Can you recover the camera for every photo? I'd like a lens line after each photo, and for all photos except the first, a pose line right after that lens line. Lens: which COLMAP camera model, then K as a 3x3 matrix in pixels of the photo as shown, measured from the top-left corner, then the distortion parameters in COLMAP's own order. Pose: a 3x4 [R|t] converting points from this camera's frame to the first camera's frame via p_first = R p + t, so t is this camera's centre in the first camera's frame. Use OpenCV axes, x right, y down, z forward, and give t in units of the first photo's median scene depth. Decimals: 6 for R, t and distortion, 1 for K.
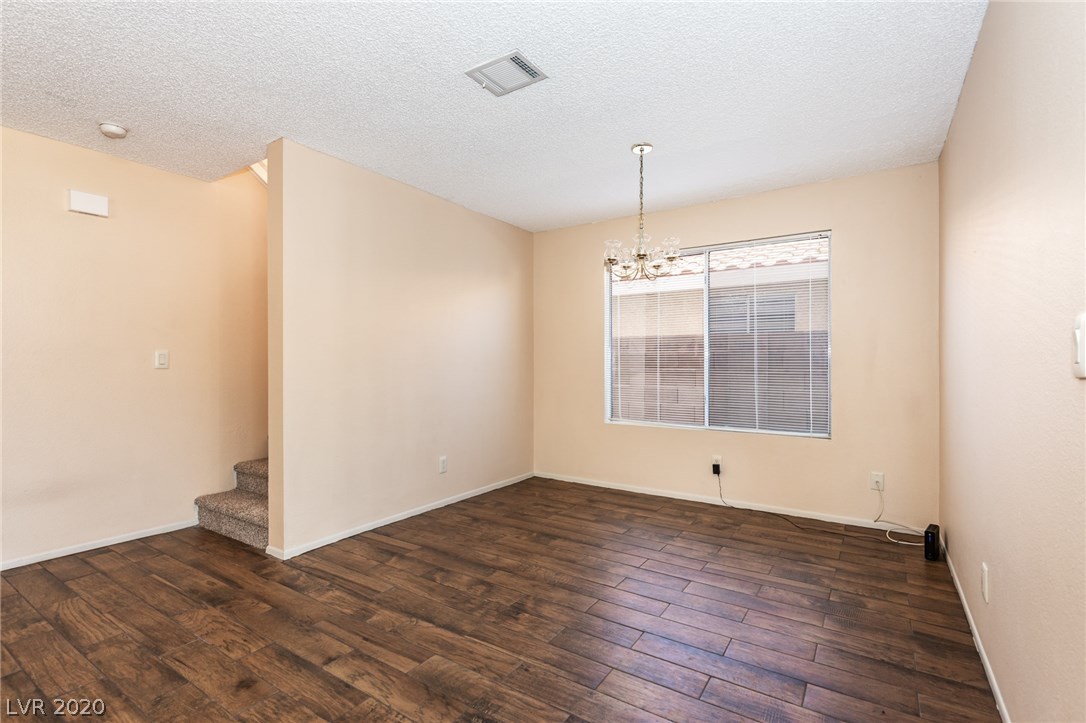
lens RADIAL K [[493.7, 0, 567.3], [0, 493.7, 357.5], [0, 0, 1]] dist [0.004245, -0.003152]
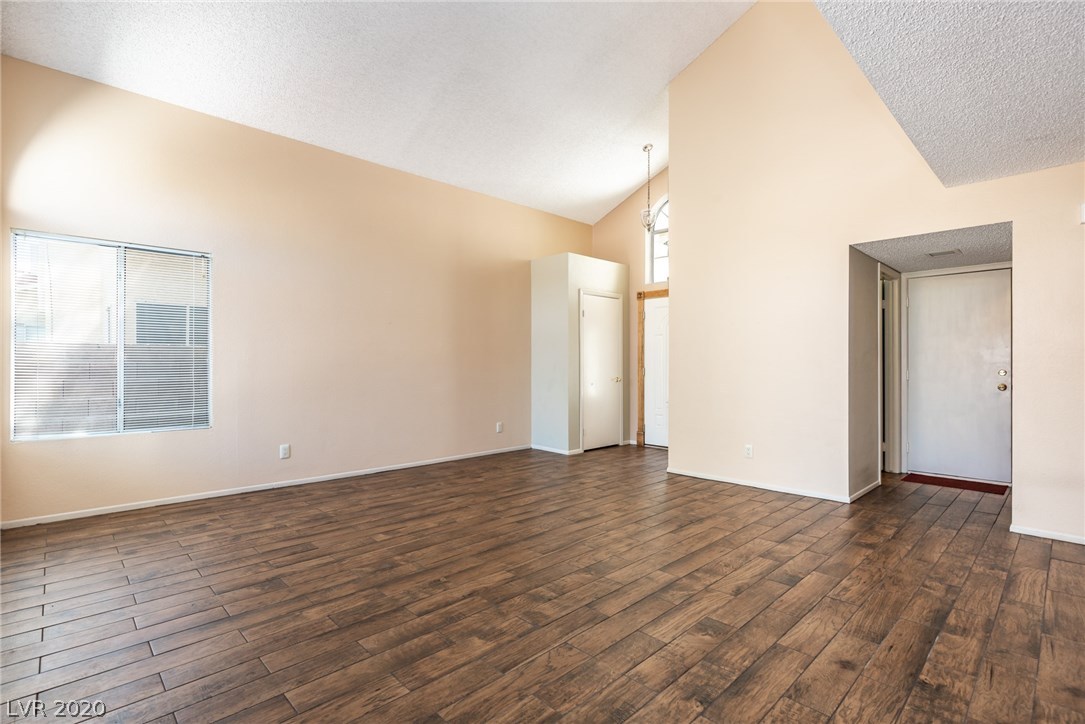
lens RADIAL K [[510.2, 0, 541.5], [0, 510.2, 365.6], [0, 0, 1]] dist [-0.003895, -0.000148]
pose [[-0.247595, 0.003367, -0.968858, 0.328087], [0.006613, 0.999977, 0.001785, -0.002580], [0.968841, -0.005965, -0.247612, 0.117840]]
